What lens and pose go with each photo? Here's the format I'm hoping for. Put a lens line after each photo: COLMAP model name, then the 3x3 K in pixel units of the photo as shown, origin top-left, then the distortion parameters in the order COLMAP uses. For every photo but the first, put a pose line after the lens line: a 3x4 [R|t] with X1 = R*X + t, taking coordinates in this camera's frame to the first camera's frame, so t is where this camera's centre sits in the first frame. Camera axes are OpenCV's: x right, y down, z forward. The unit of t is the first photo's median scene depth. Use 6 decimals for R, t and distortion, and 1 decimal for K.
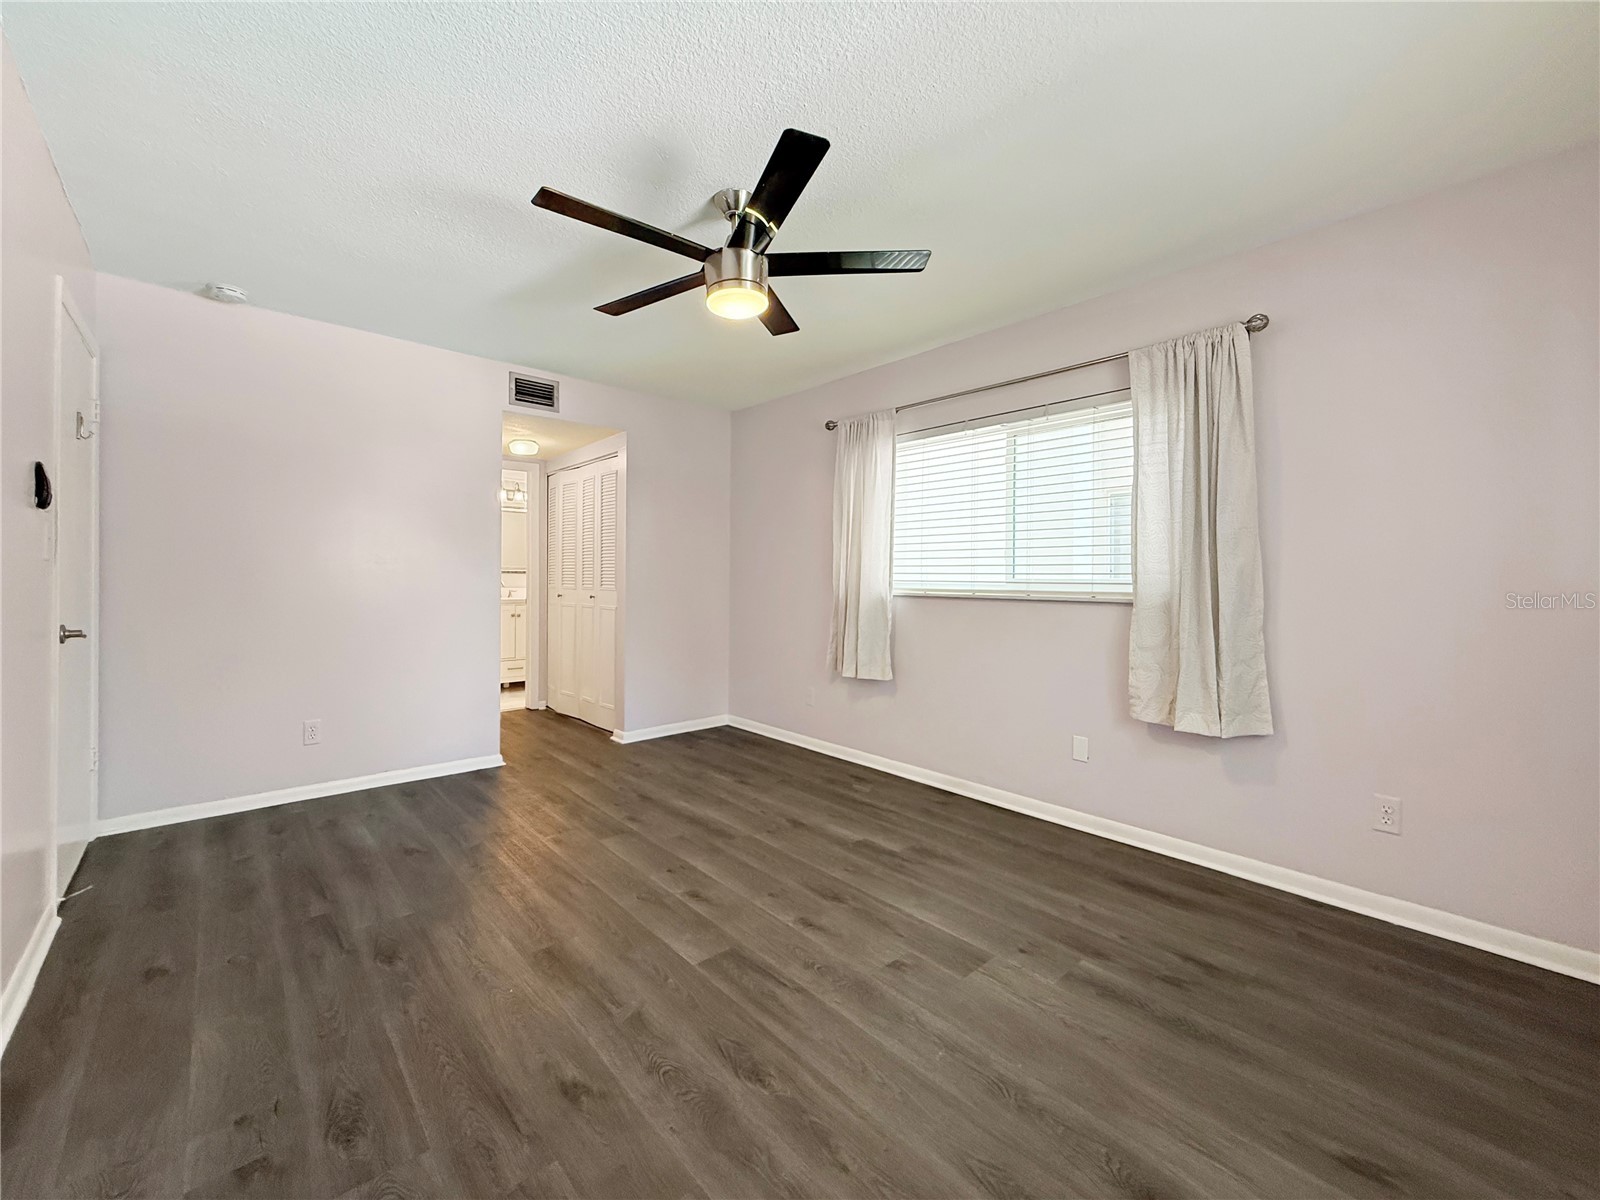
lens RADIAL K [[657.6, 0, 802.7], [0, 657.6, 567.0], [0, 0, 1]] dist [-0.001273, -0.000034]
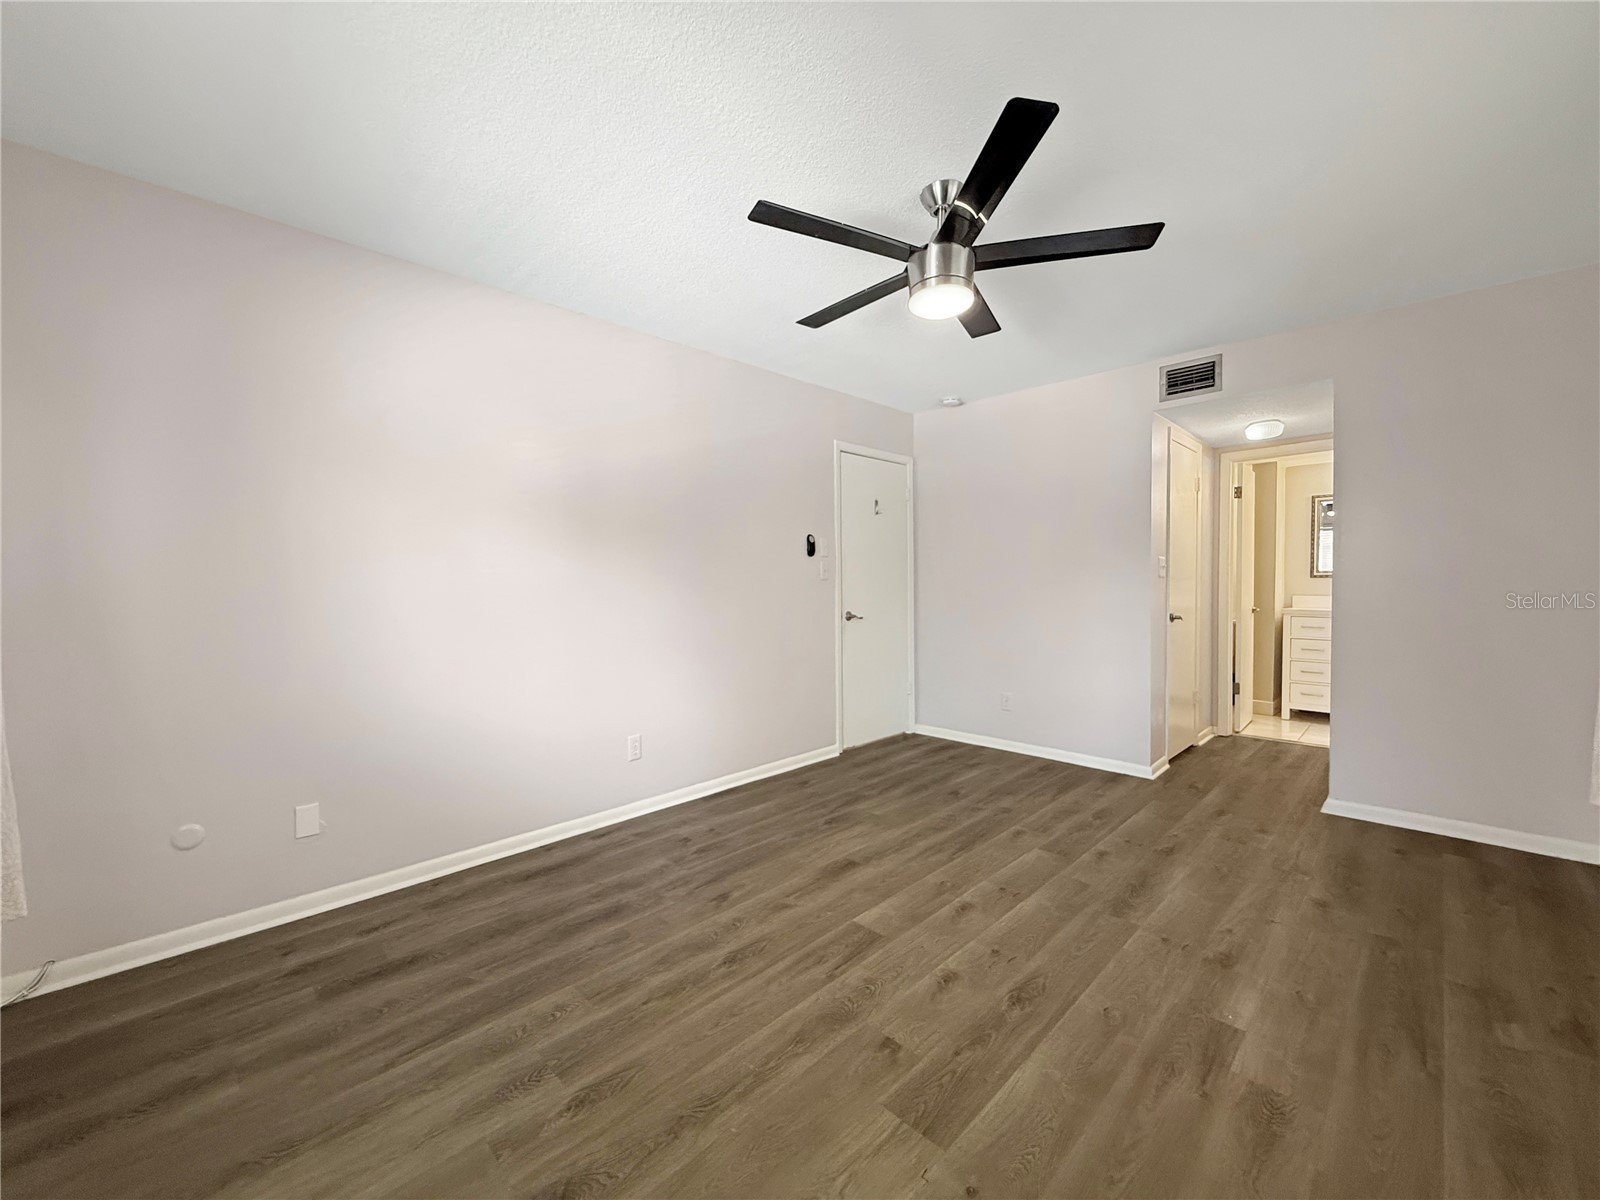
lens RADIAL K [[622.2, 0, 784.8], [0, 622.2, 604.5], [0, 0, 1]] dist [-0.001486, -0.000240]
pose [[0.039722, 0.026830, -0.998850, 0.760086], [0.024725, 0.999307, 0.027826, -0.009700], [0.998905, -0.025802, 0.039031, 0.669340]]
